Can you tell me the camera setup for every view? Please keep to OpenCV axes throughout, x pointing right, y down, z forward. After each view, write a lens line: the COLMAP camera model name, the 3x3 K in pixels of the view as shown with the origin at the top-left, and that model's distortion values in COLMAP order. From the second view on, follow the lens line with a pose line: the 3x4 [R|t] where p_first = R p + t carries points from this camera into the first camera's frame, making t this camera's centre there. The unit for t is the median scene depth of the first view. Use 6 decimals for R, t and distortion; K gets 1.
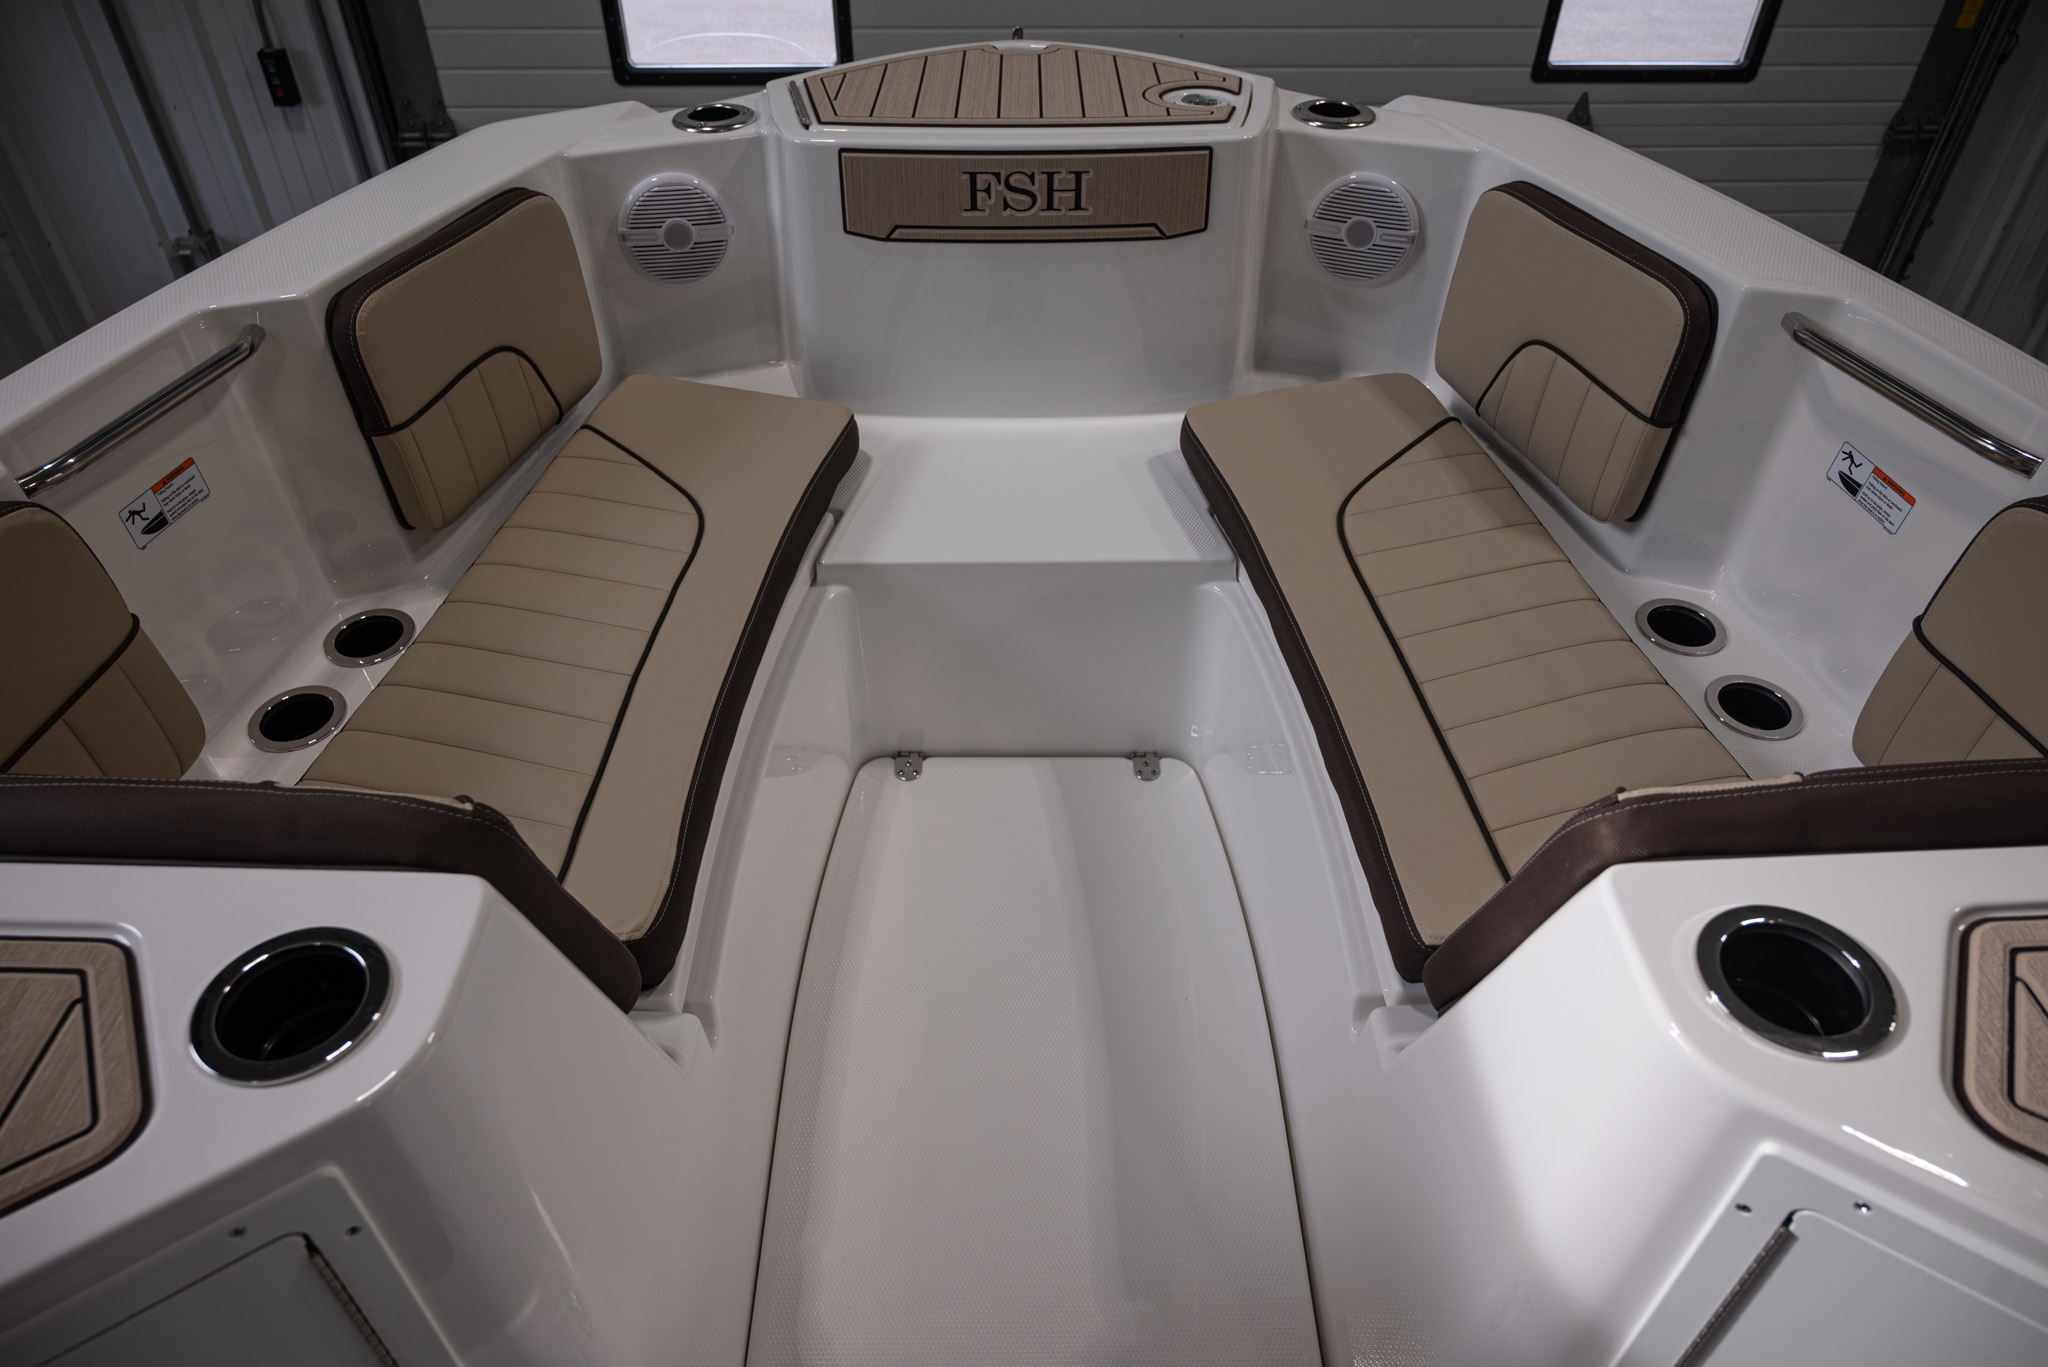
lens RADIAL K [[1359.6, 0, 1018.6], [0, 1359.6, 687.8], [0, 0, 1]] dist [-0.002745, -0.002747]
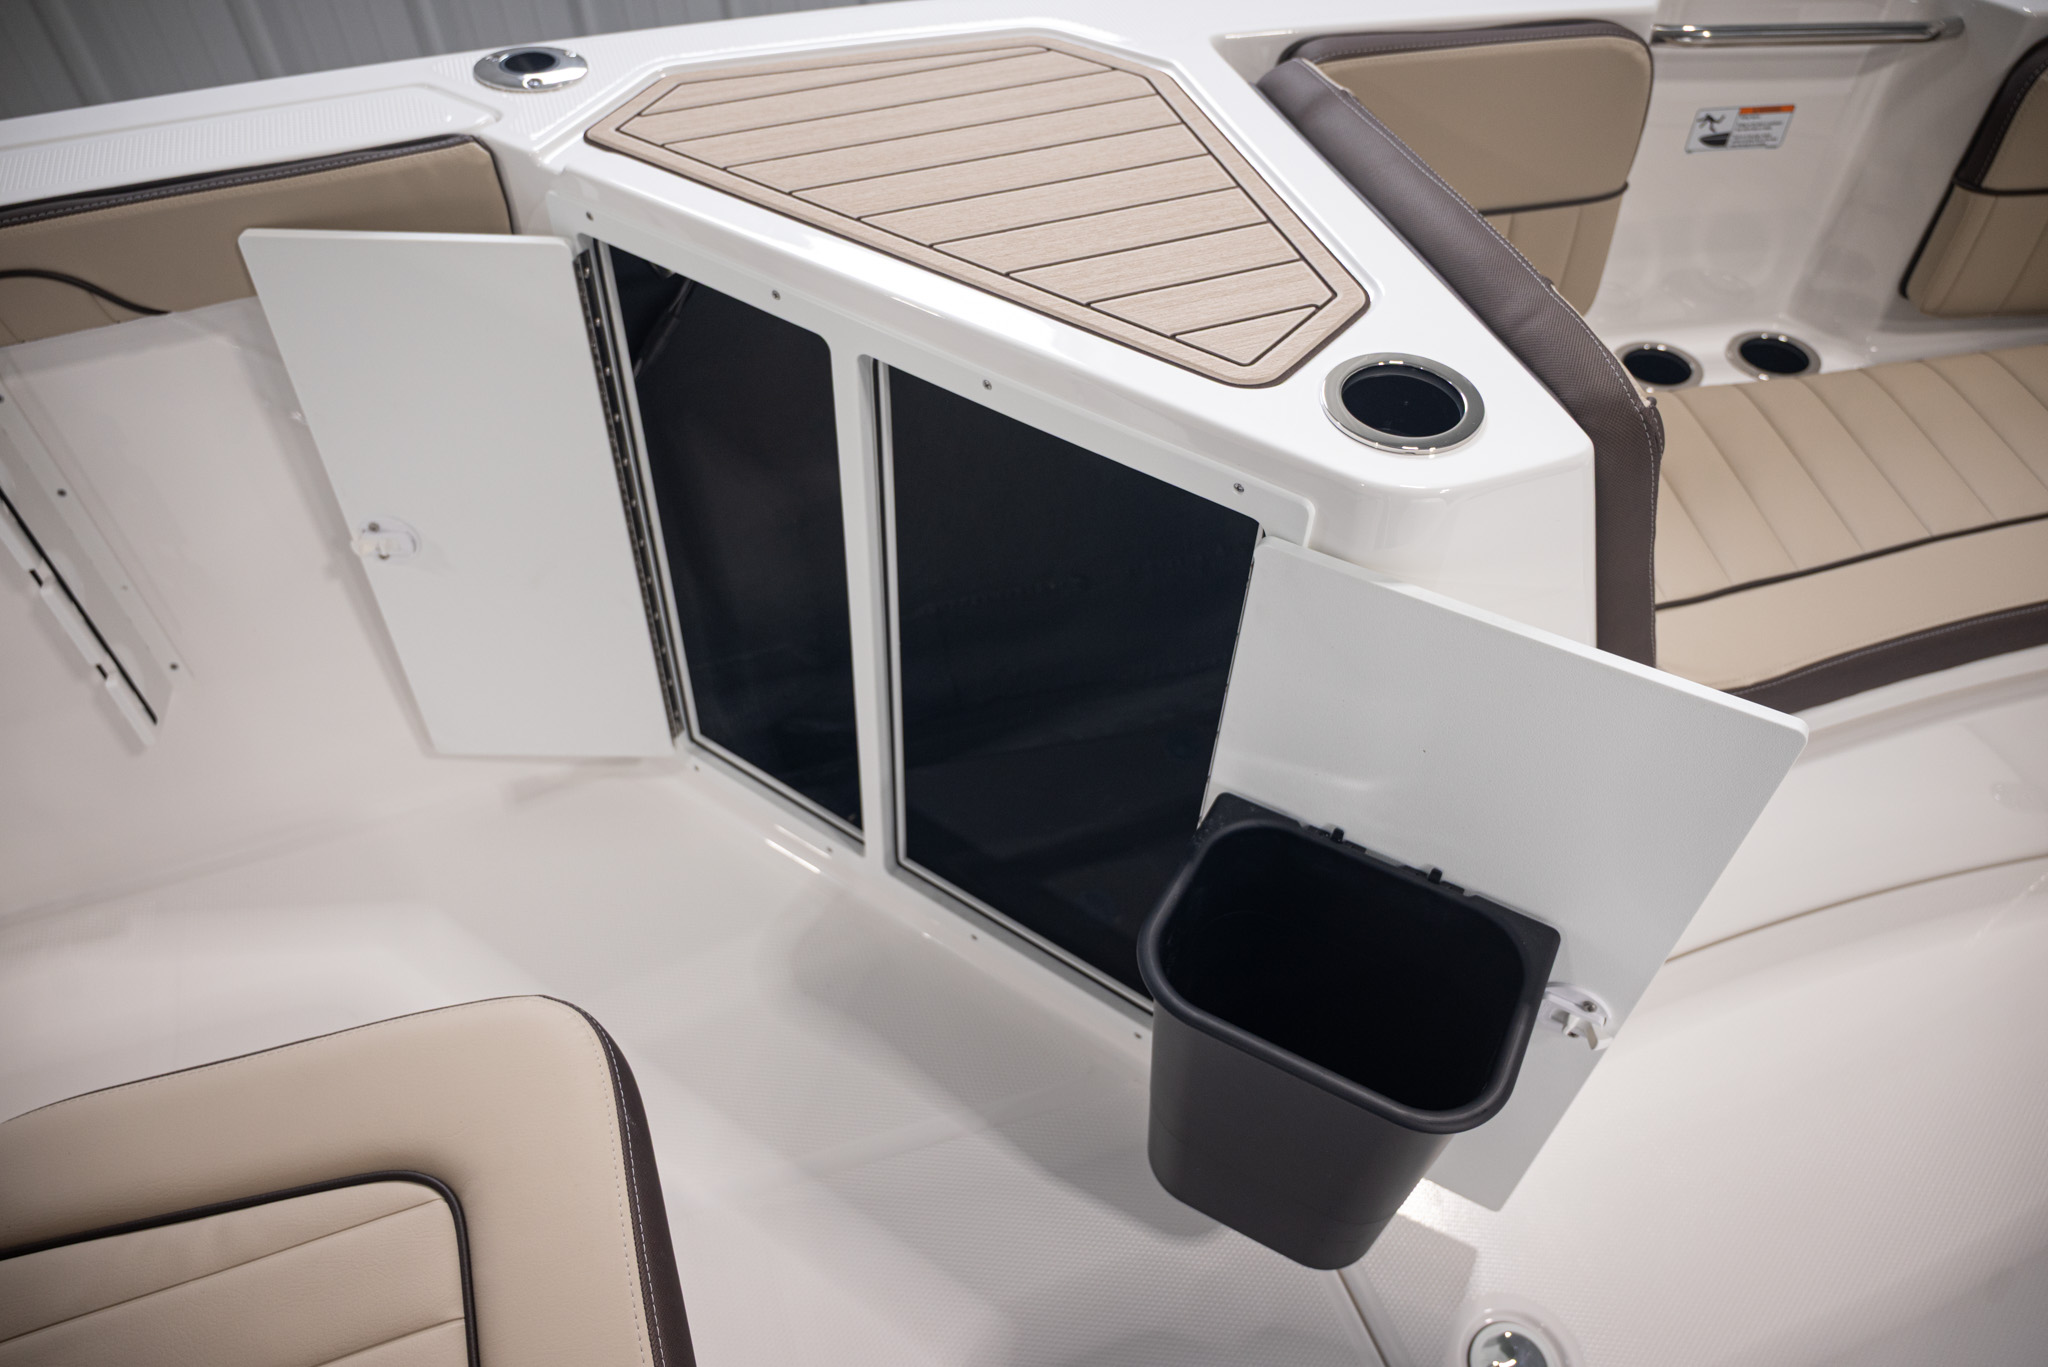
lens RADIAL K [[1359.6, 0, 1018.6], [0, 1359.6, 687.8], [0, 0, 1]] dist [-0.002745, -0.002747]
pose [[0.336426, 0.701336, -0.628447, 0.140272], [-0.619244, 0.667529, 0.413451, 0.062120], [0.709475, 0.250066, 0.658872, 0.029280]]
